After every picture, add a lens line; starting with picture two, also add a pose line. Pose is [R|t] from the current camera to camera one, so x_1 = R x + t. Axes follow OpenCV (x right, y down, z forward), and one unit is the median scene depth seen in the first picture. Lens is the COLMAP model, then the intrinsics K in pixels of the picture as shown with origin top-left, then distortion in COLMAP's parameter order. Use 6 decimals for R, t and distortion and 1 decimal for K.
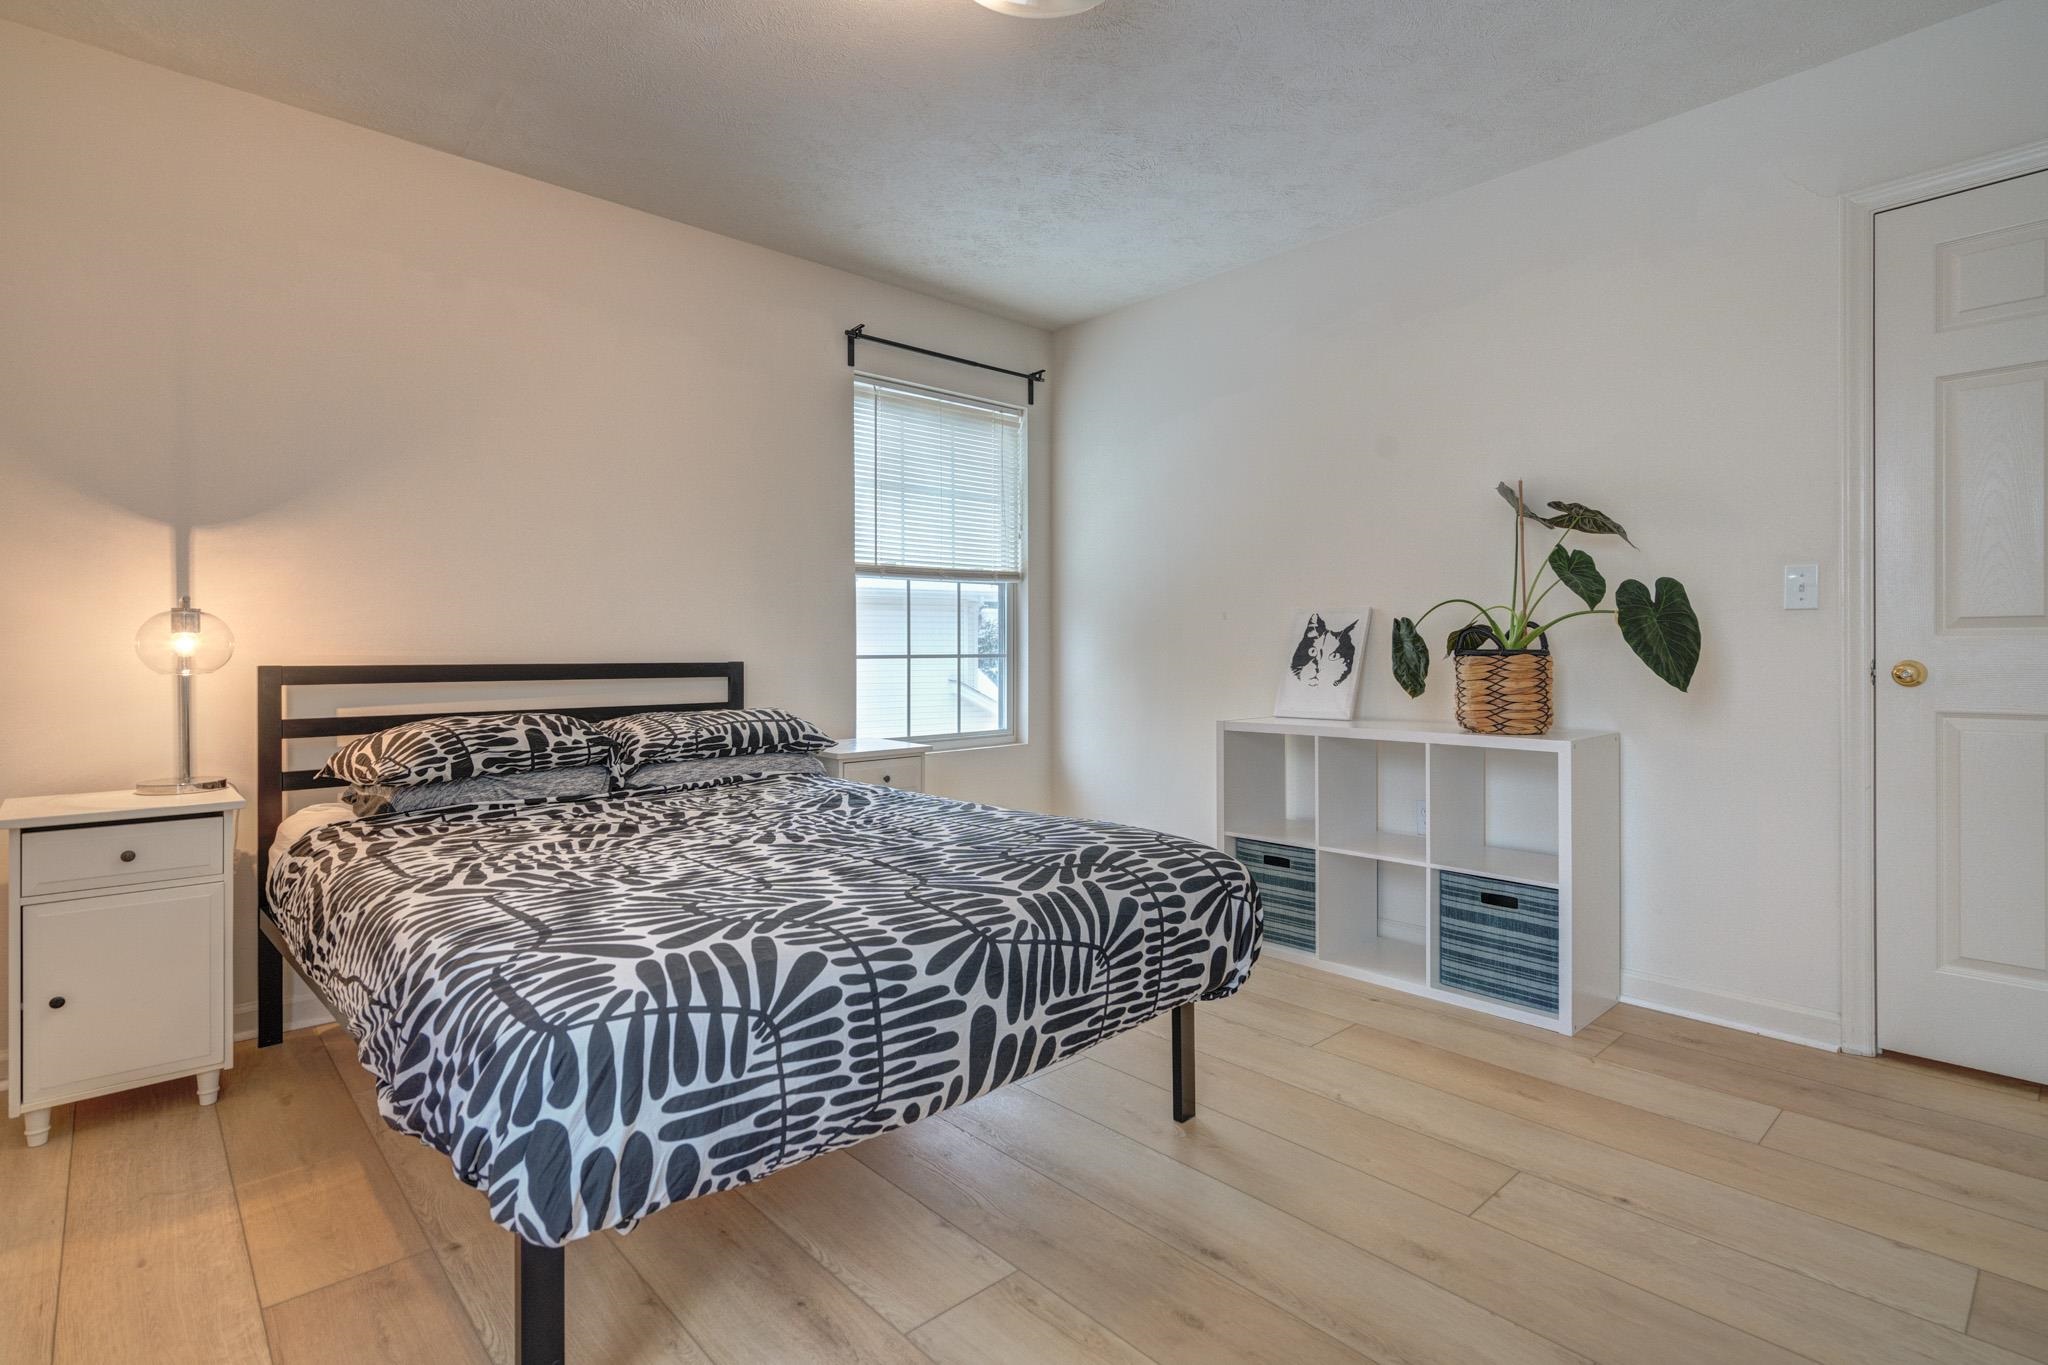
lens RADIAL K [[995.3, 0, 1040.9], [0, 995.3, 651.8], [0, 0, 1]] dist [0.000775, 0.000851]
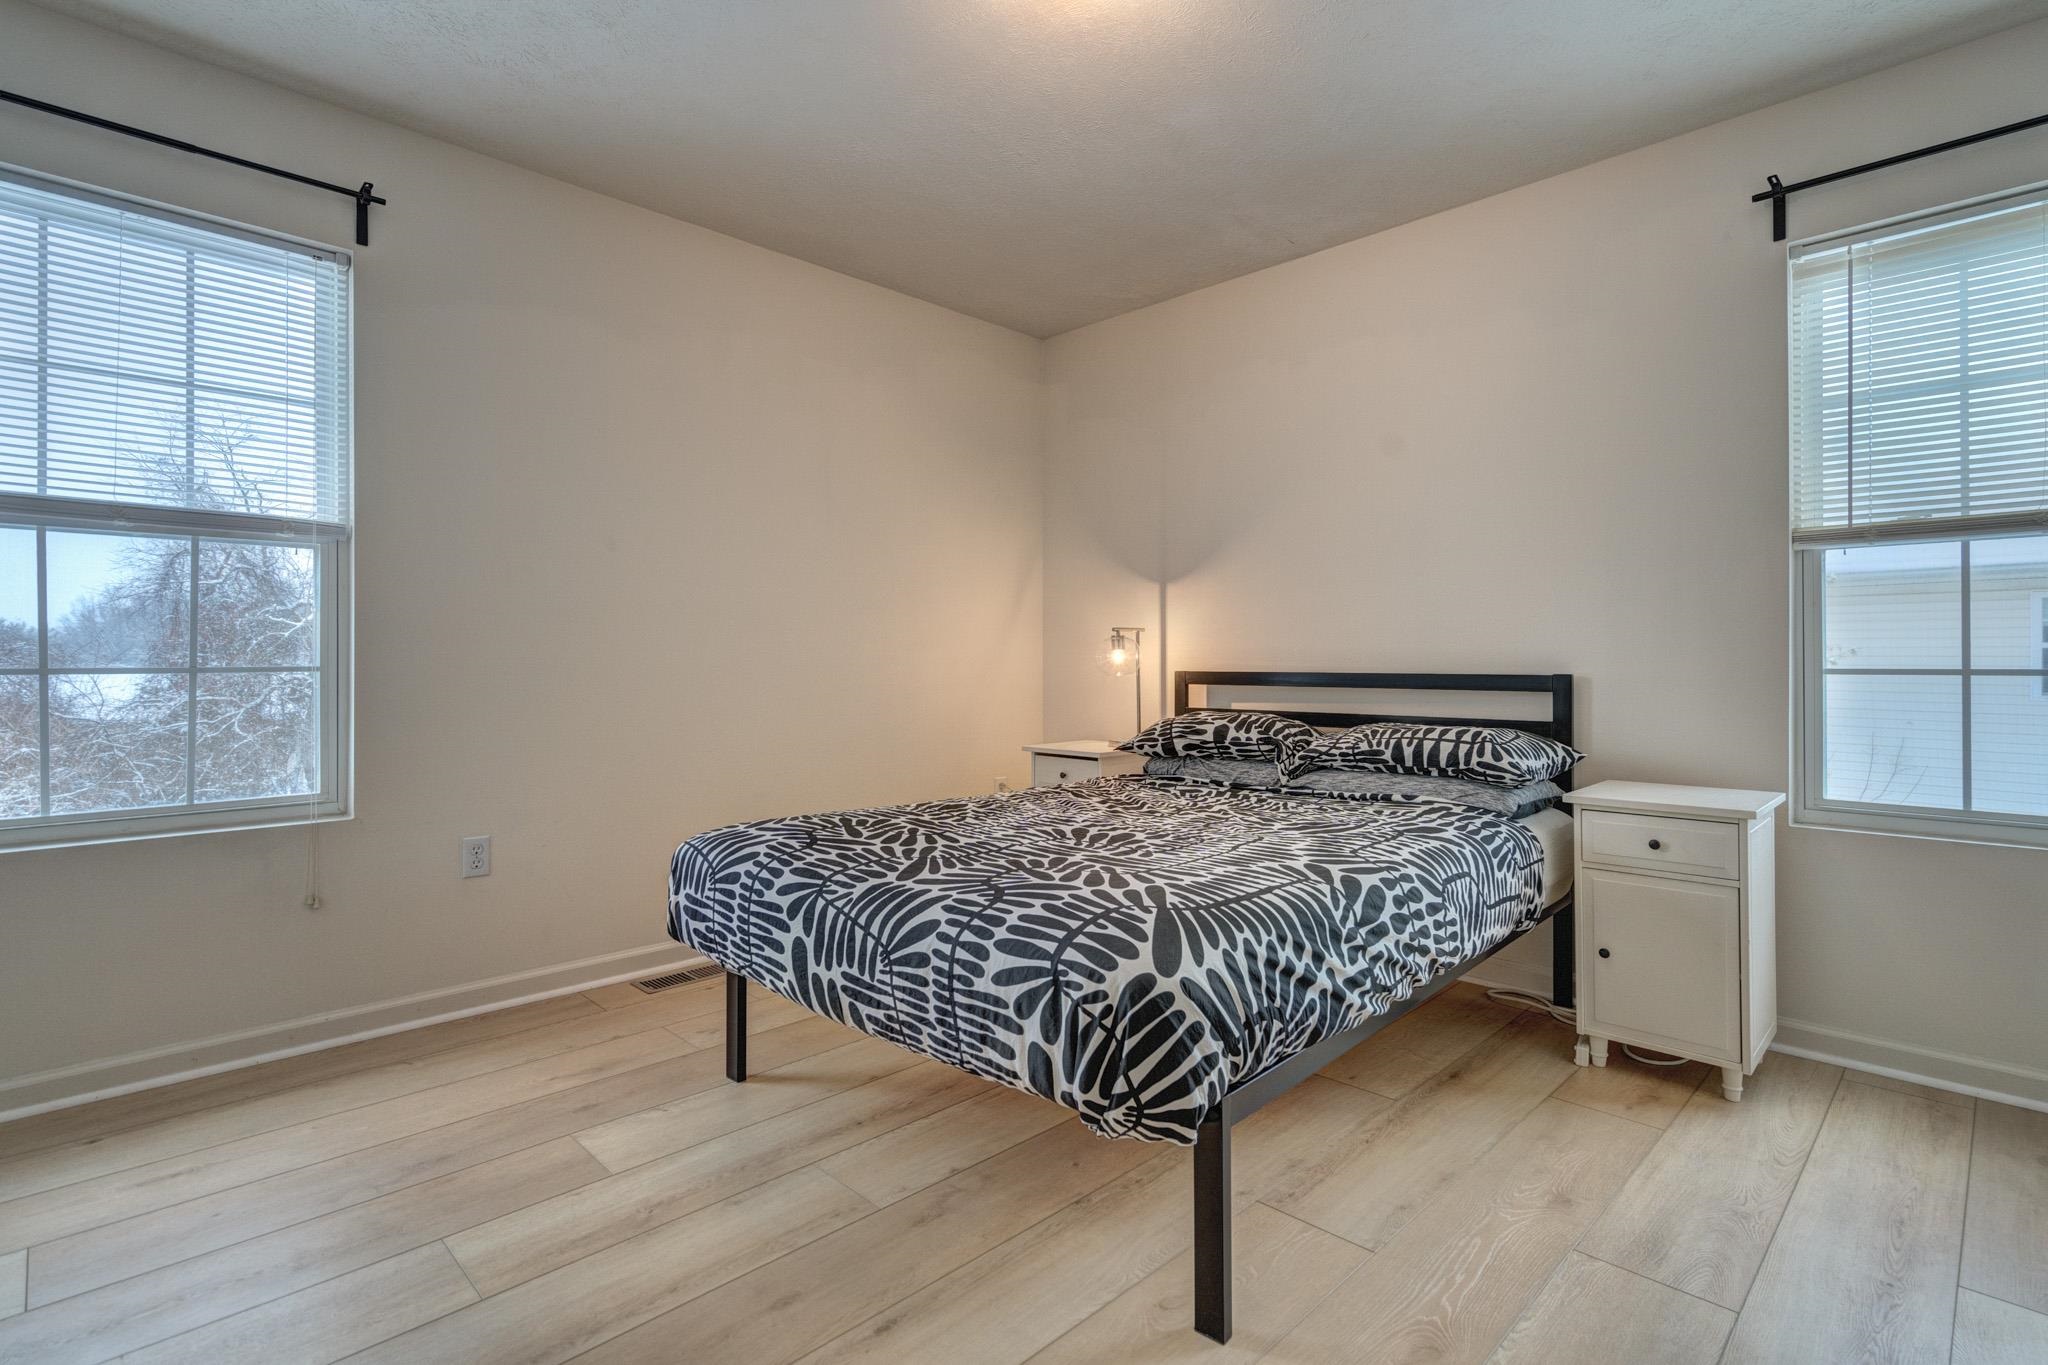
lens RADIAL K [[988.0, 0, 1019.7], [0, 988.0, 641.3], [0, 0, 1]] dist [0.001216, 0.001024]
pose [[0.029356, -0.018795, -0.999392, 0.735396], [-0.000131, 0.999823, -0.018807, -0.002736], [0.999569, 0.000683, 0.029348, 0.738942]]
